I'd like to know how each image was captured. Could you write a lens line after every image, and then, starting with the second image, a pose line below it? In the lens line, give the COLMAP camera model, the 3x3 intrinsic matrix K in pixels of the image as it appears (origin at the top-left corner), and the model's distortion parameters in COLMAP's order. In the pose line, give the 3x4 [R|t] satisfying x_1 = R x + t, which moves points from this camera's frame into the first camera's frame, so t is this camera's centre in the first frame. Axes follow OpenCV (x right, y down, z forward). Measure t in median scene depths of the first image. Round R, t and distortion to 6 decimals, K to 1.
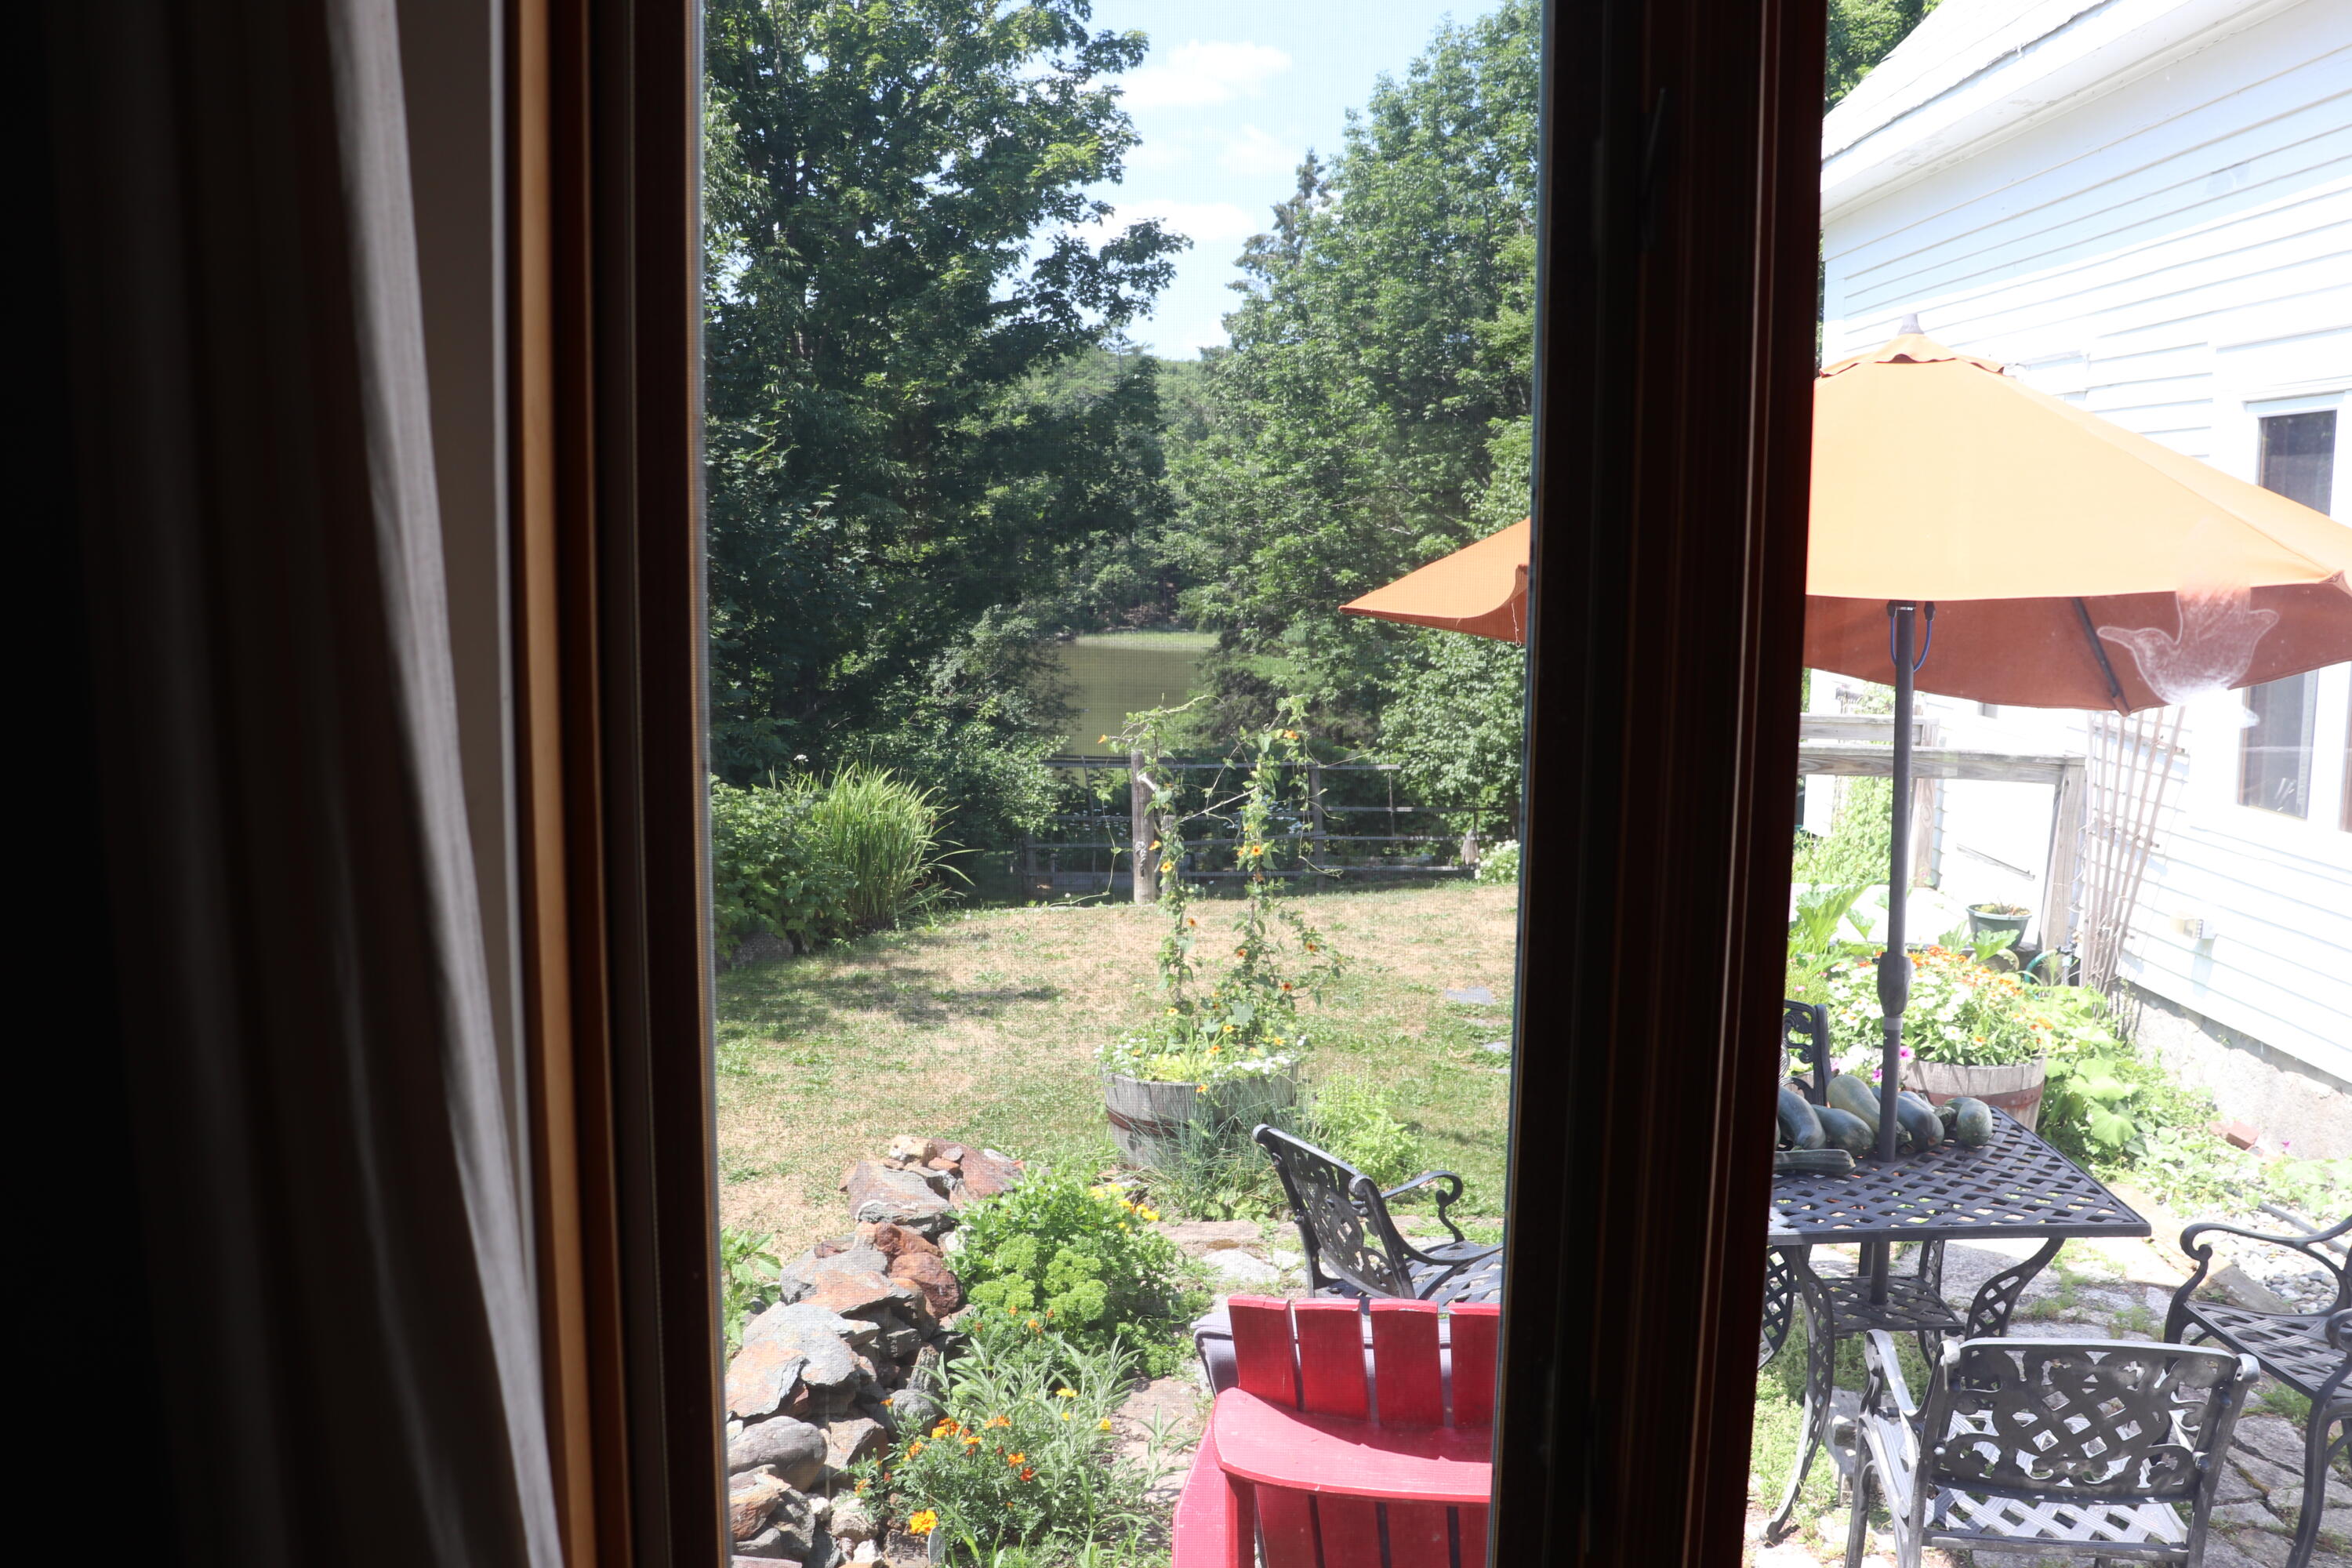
lens RADIAL K [[1951.7, 0, 1174.6], [0, 1951.7, 783.2], [0, 0, 1]] dist [-0.171772, 0.152537]
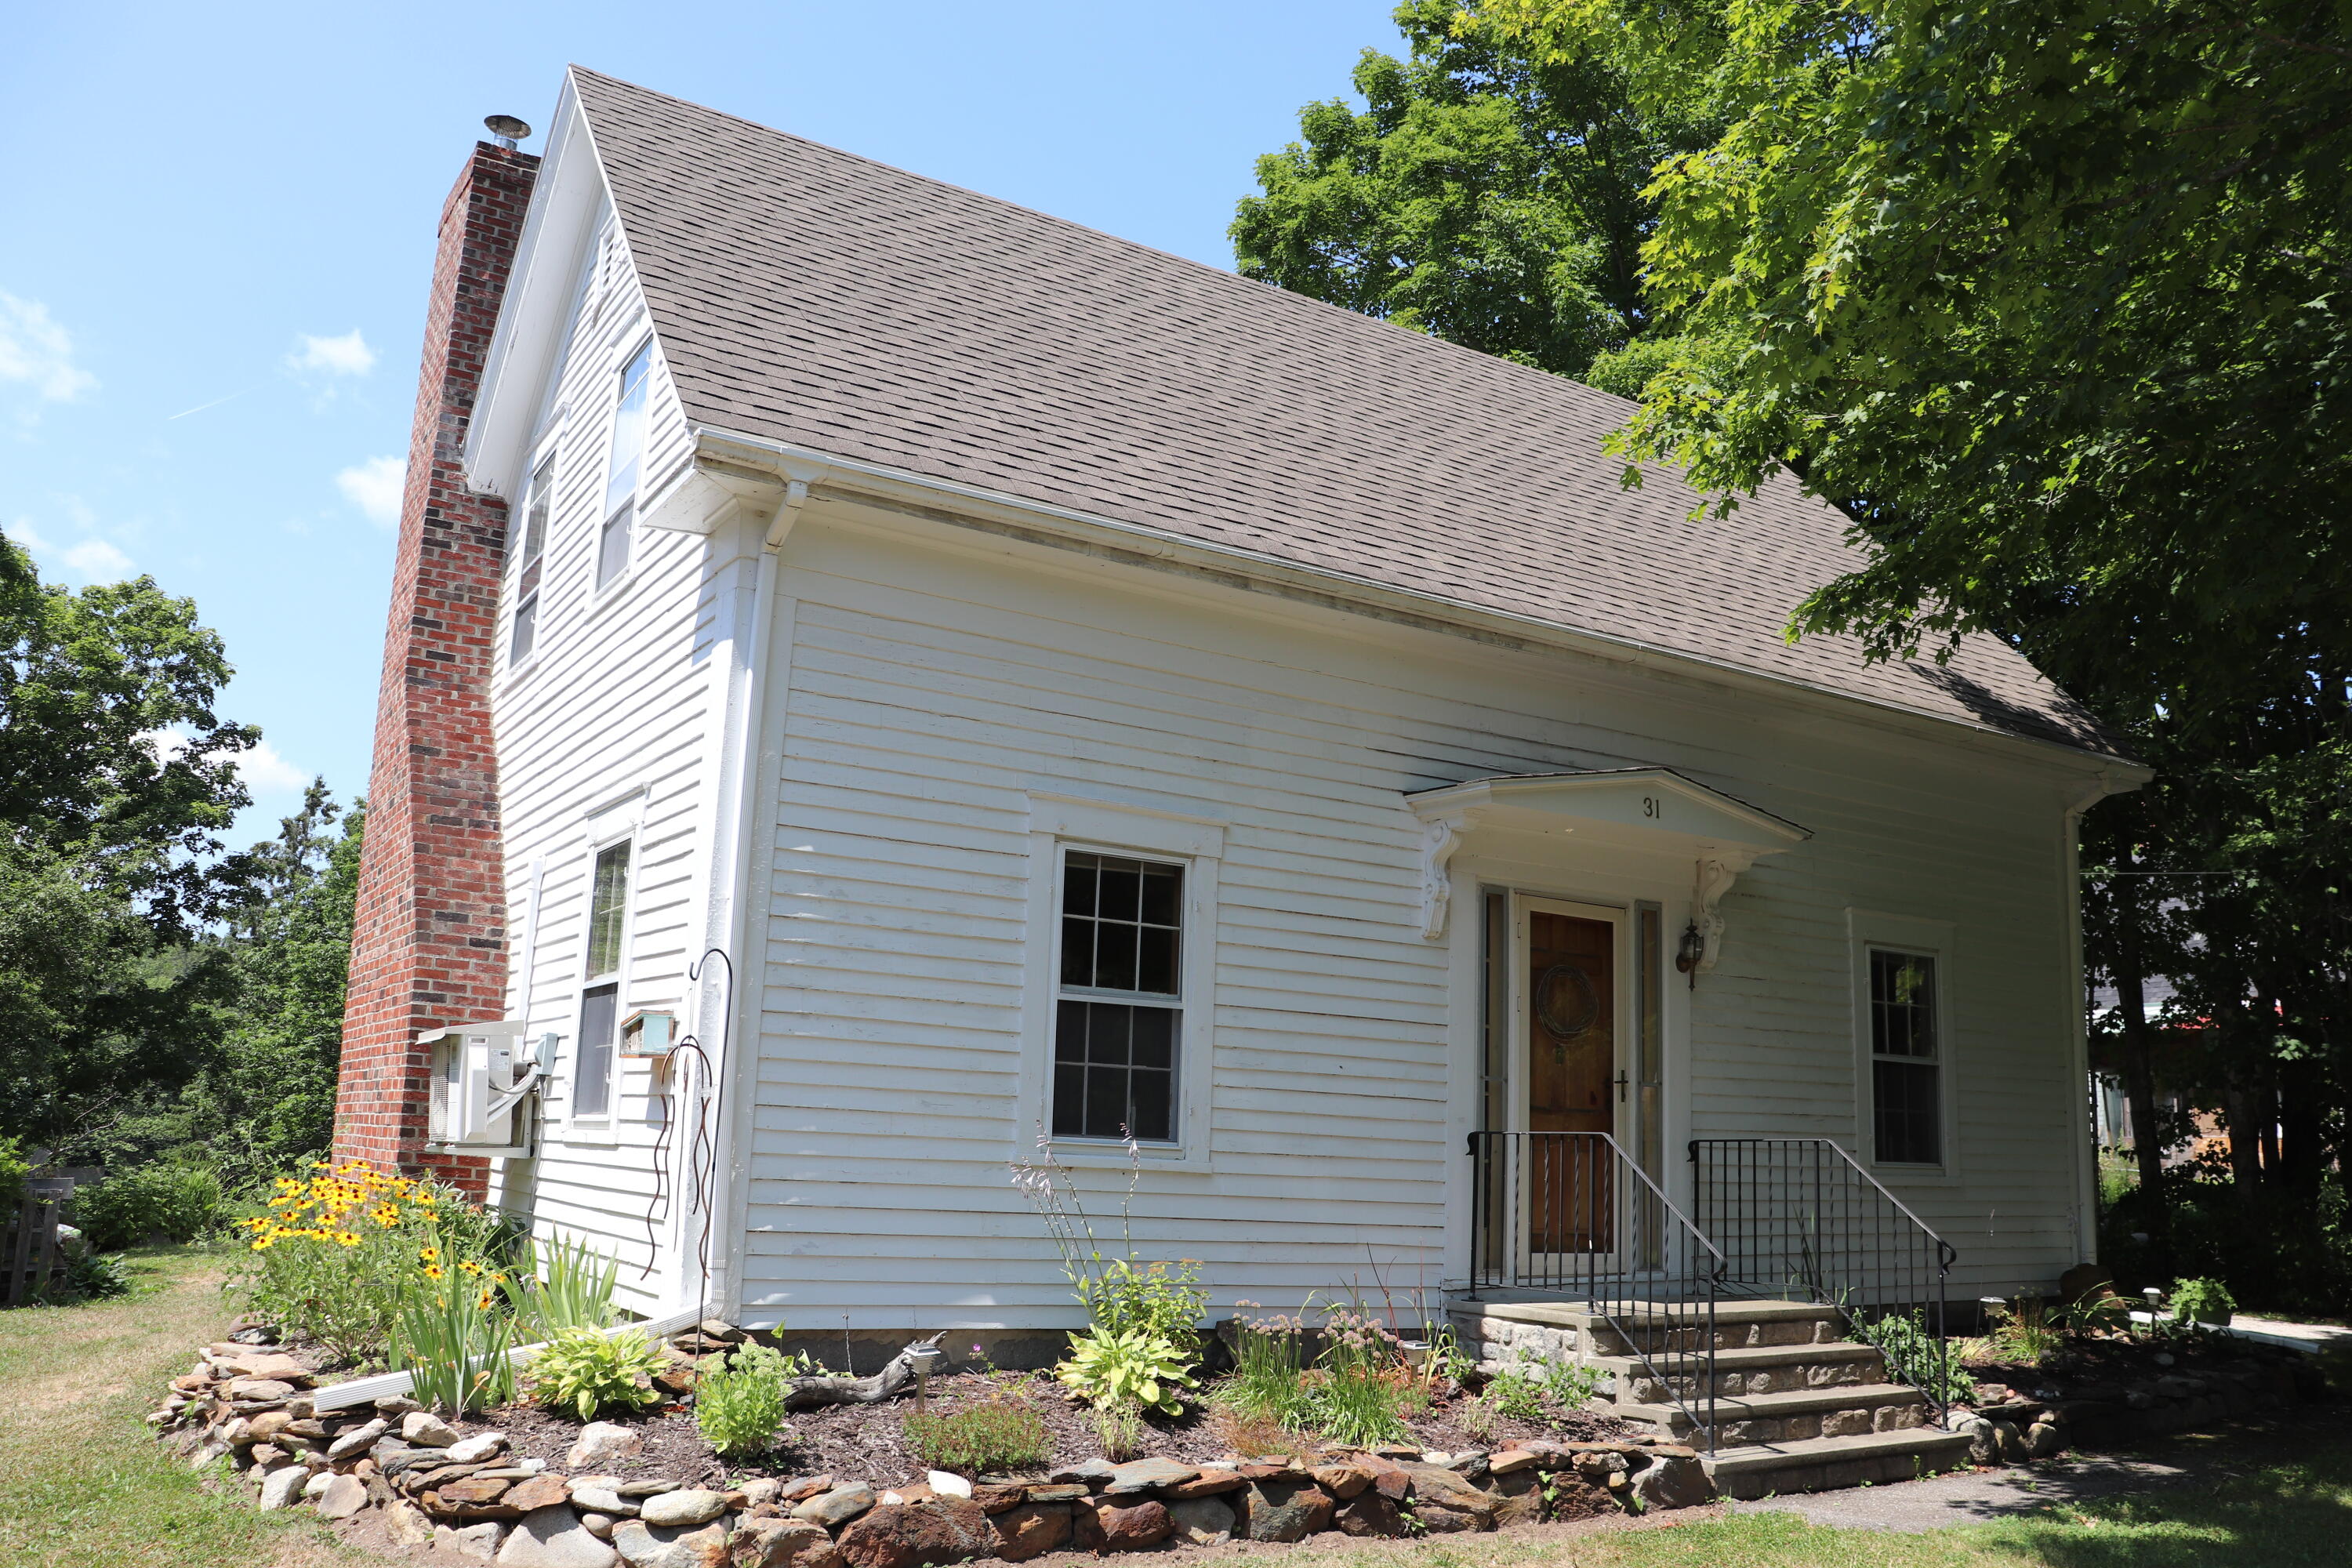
lens RADIAL K [[1951.7, 0, 1177.5], [0, 1951.7, 783.3], [0, 0, 1]] dist [-0.171772, 0.152537]
pose [[0.857866, 0.105309, 0.502967, -0.097803], [0.052486, 0.955702, -0.289620, 0.068318], [-0.511186, 0.274854, 0.814337, -0.362089]]
